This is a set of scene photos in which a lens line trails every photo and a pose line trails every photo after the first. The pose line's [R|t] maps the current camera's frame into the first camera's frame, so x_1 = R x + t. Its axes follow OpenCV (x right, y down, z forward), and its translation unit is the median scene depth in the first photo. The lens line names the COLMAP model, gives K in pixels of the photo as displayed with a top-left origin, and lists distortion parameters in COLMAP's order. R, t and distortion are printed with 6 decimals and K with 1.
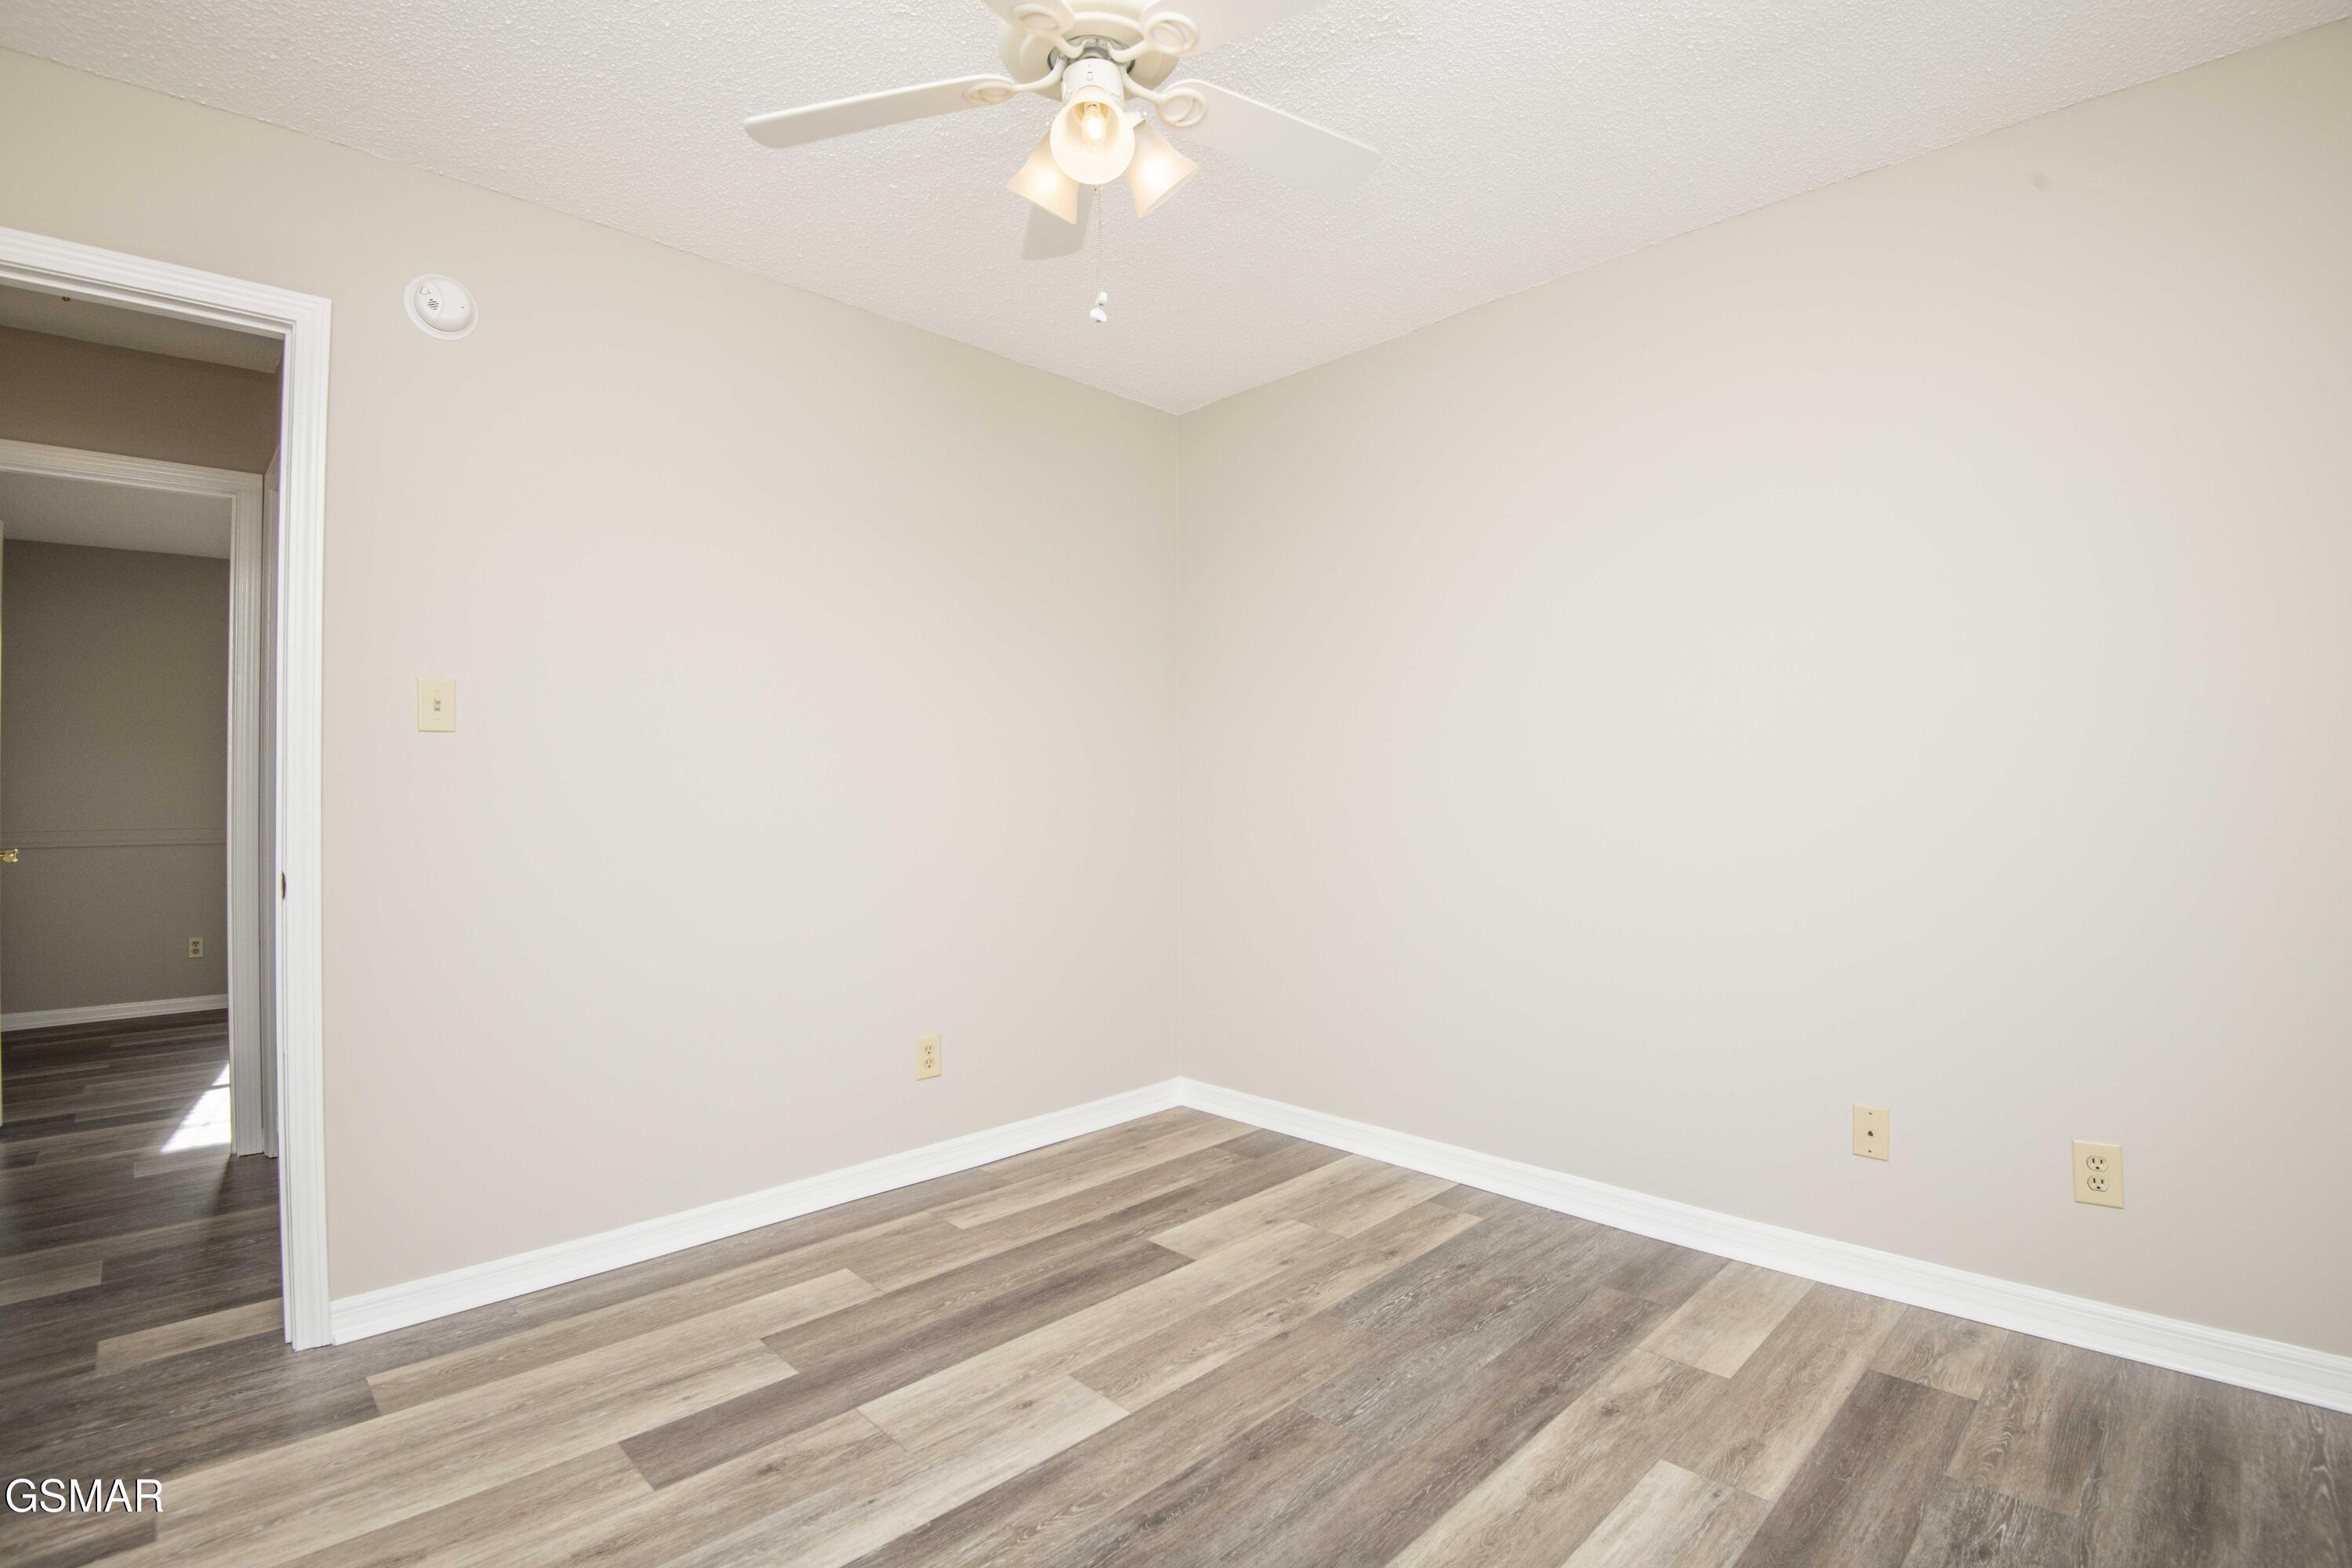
lens RADIAL K [[1089.5, 0, 1178.8], [0, 1089.5, 782.2], [0, 0, 1]] dist [-0.028673, -0.006035]
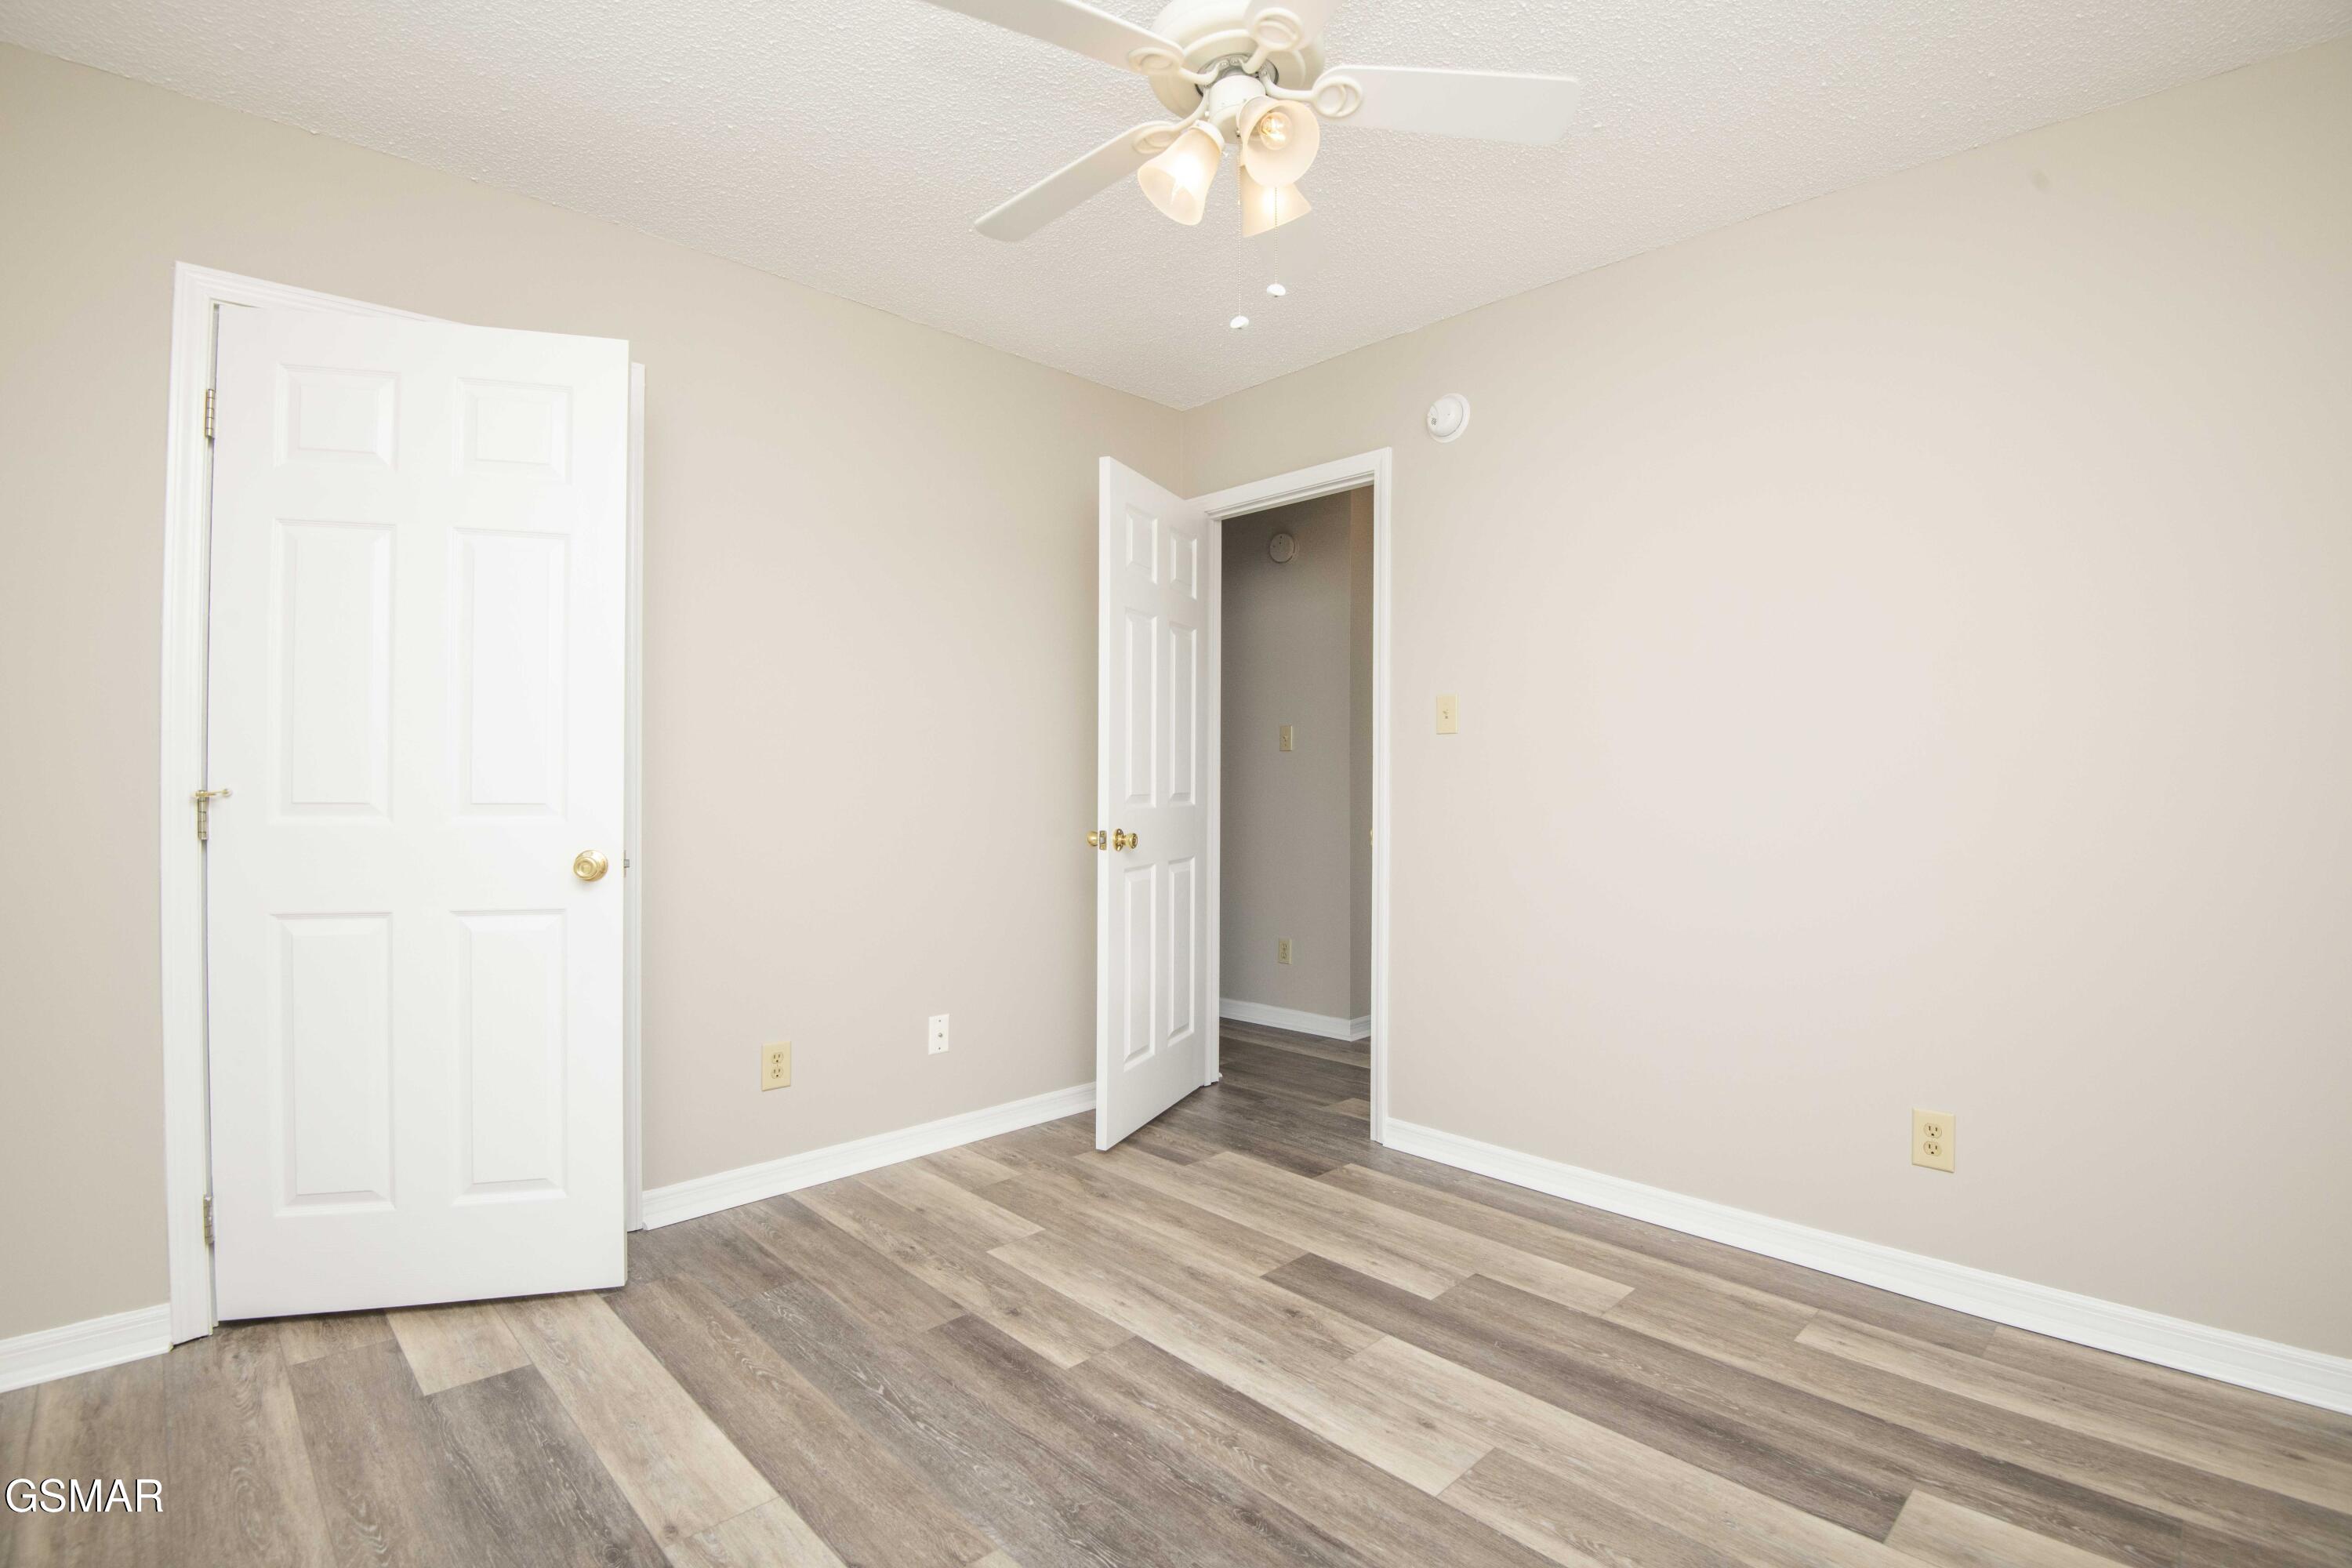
lens RADIAL K [[1089.5, 0, 1190.8], [0, 1089.5, 773.4], [0, 0, 1]] dist [-0.028673, -0.006035]
pose [[-0.000194, 0.004787, -0.999989, 0.709355], [0.002592, 0.999985, 0.004787, -0.004691], [0.999997, -0.002591, -0.000206, 0.693961]]
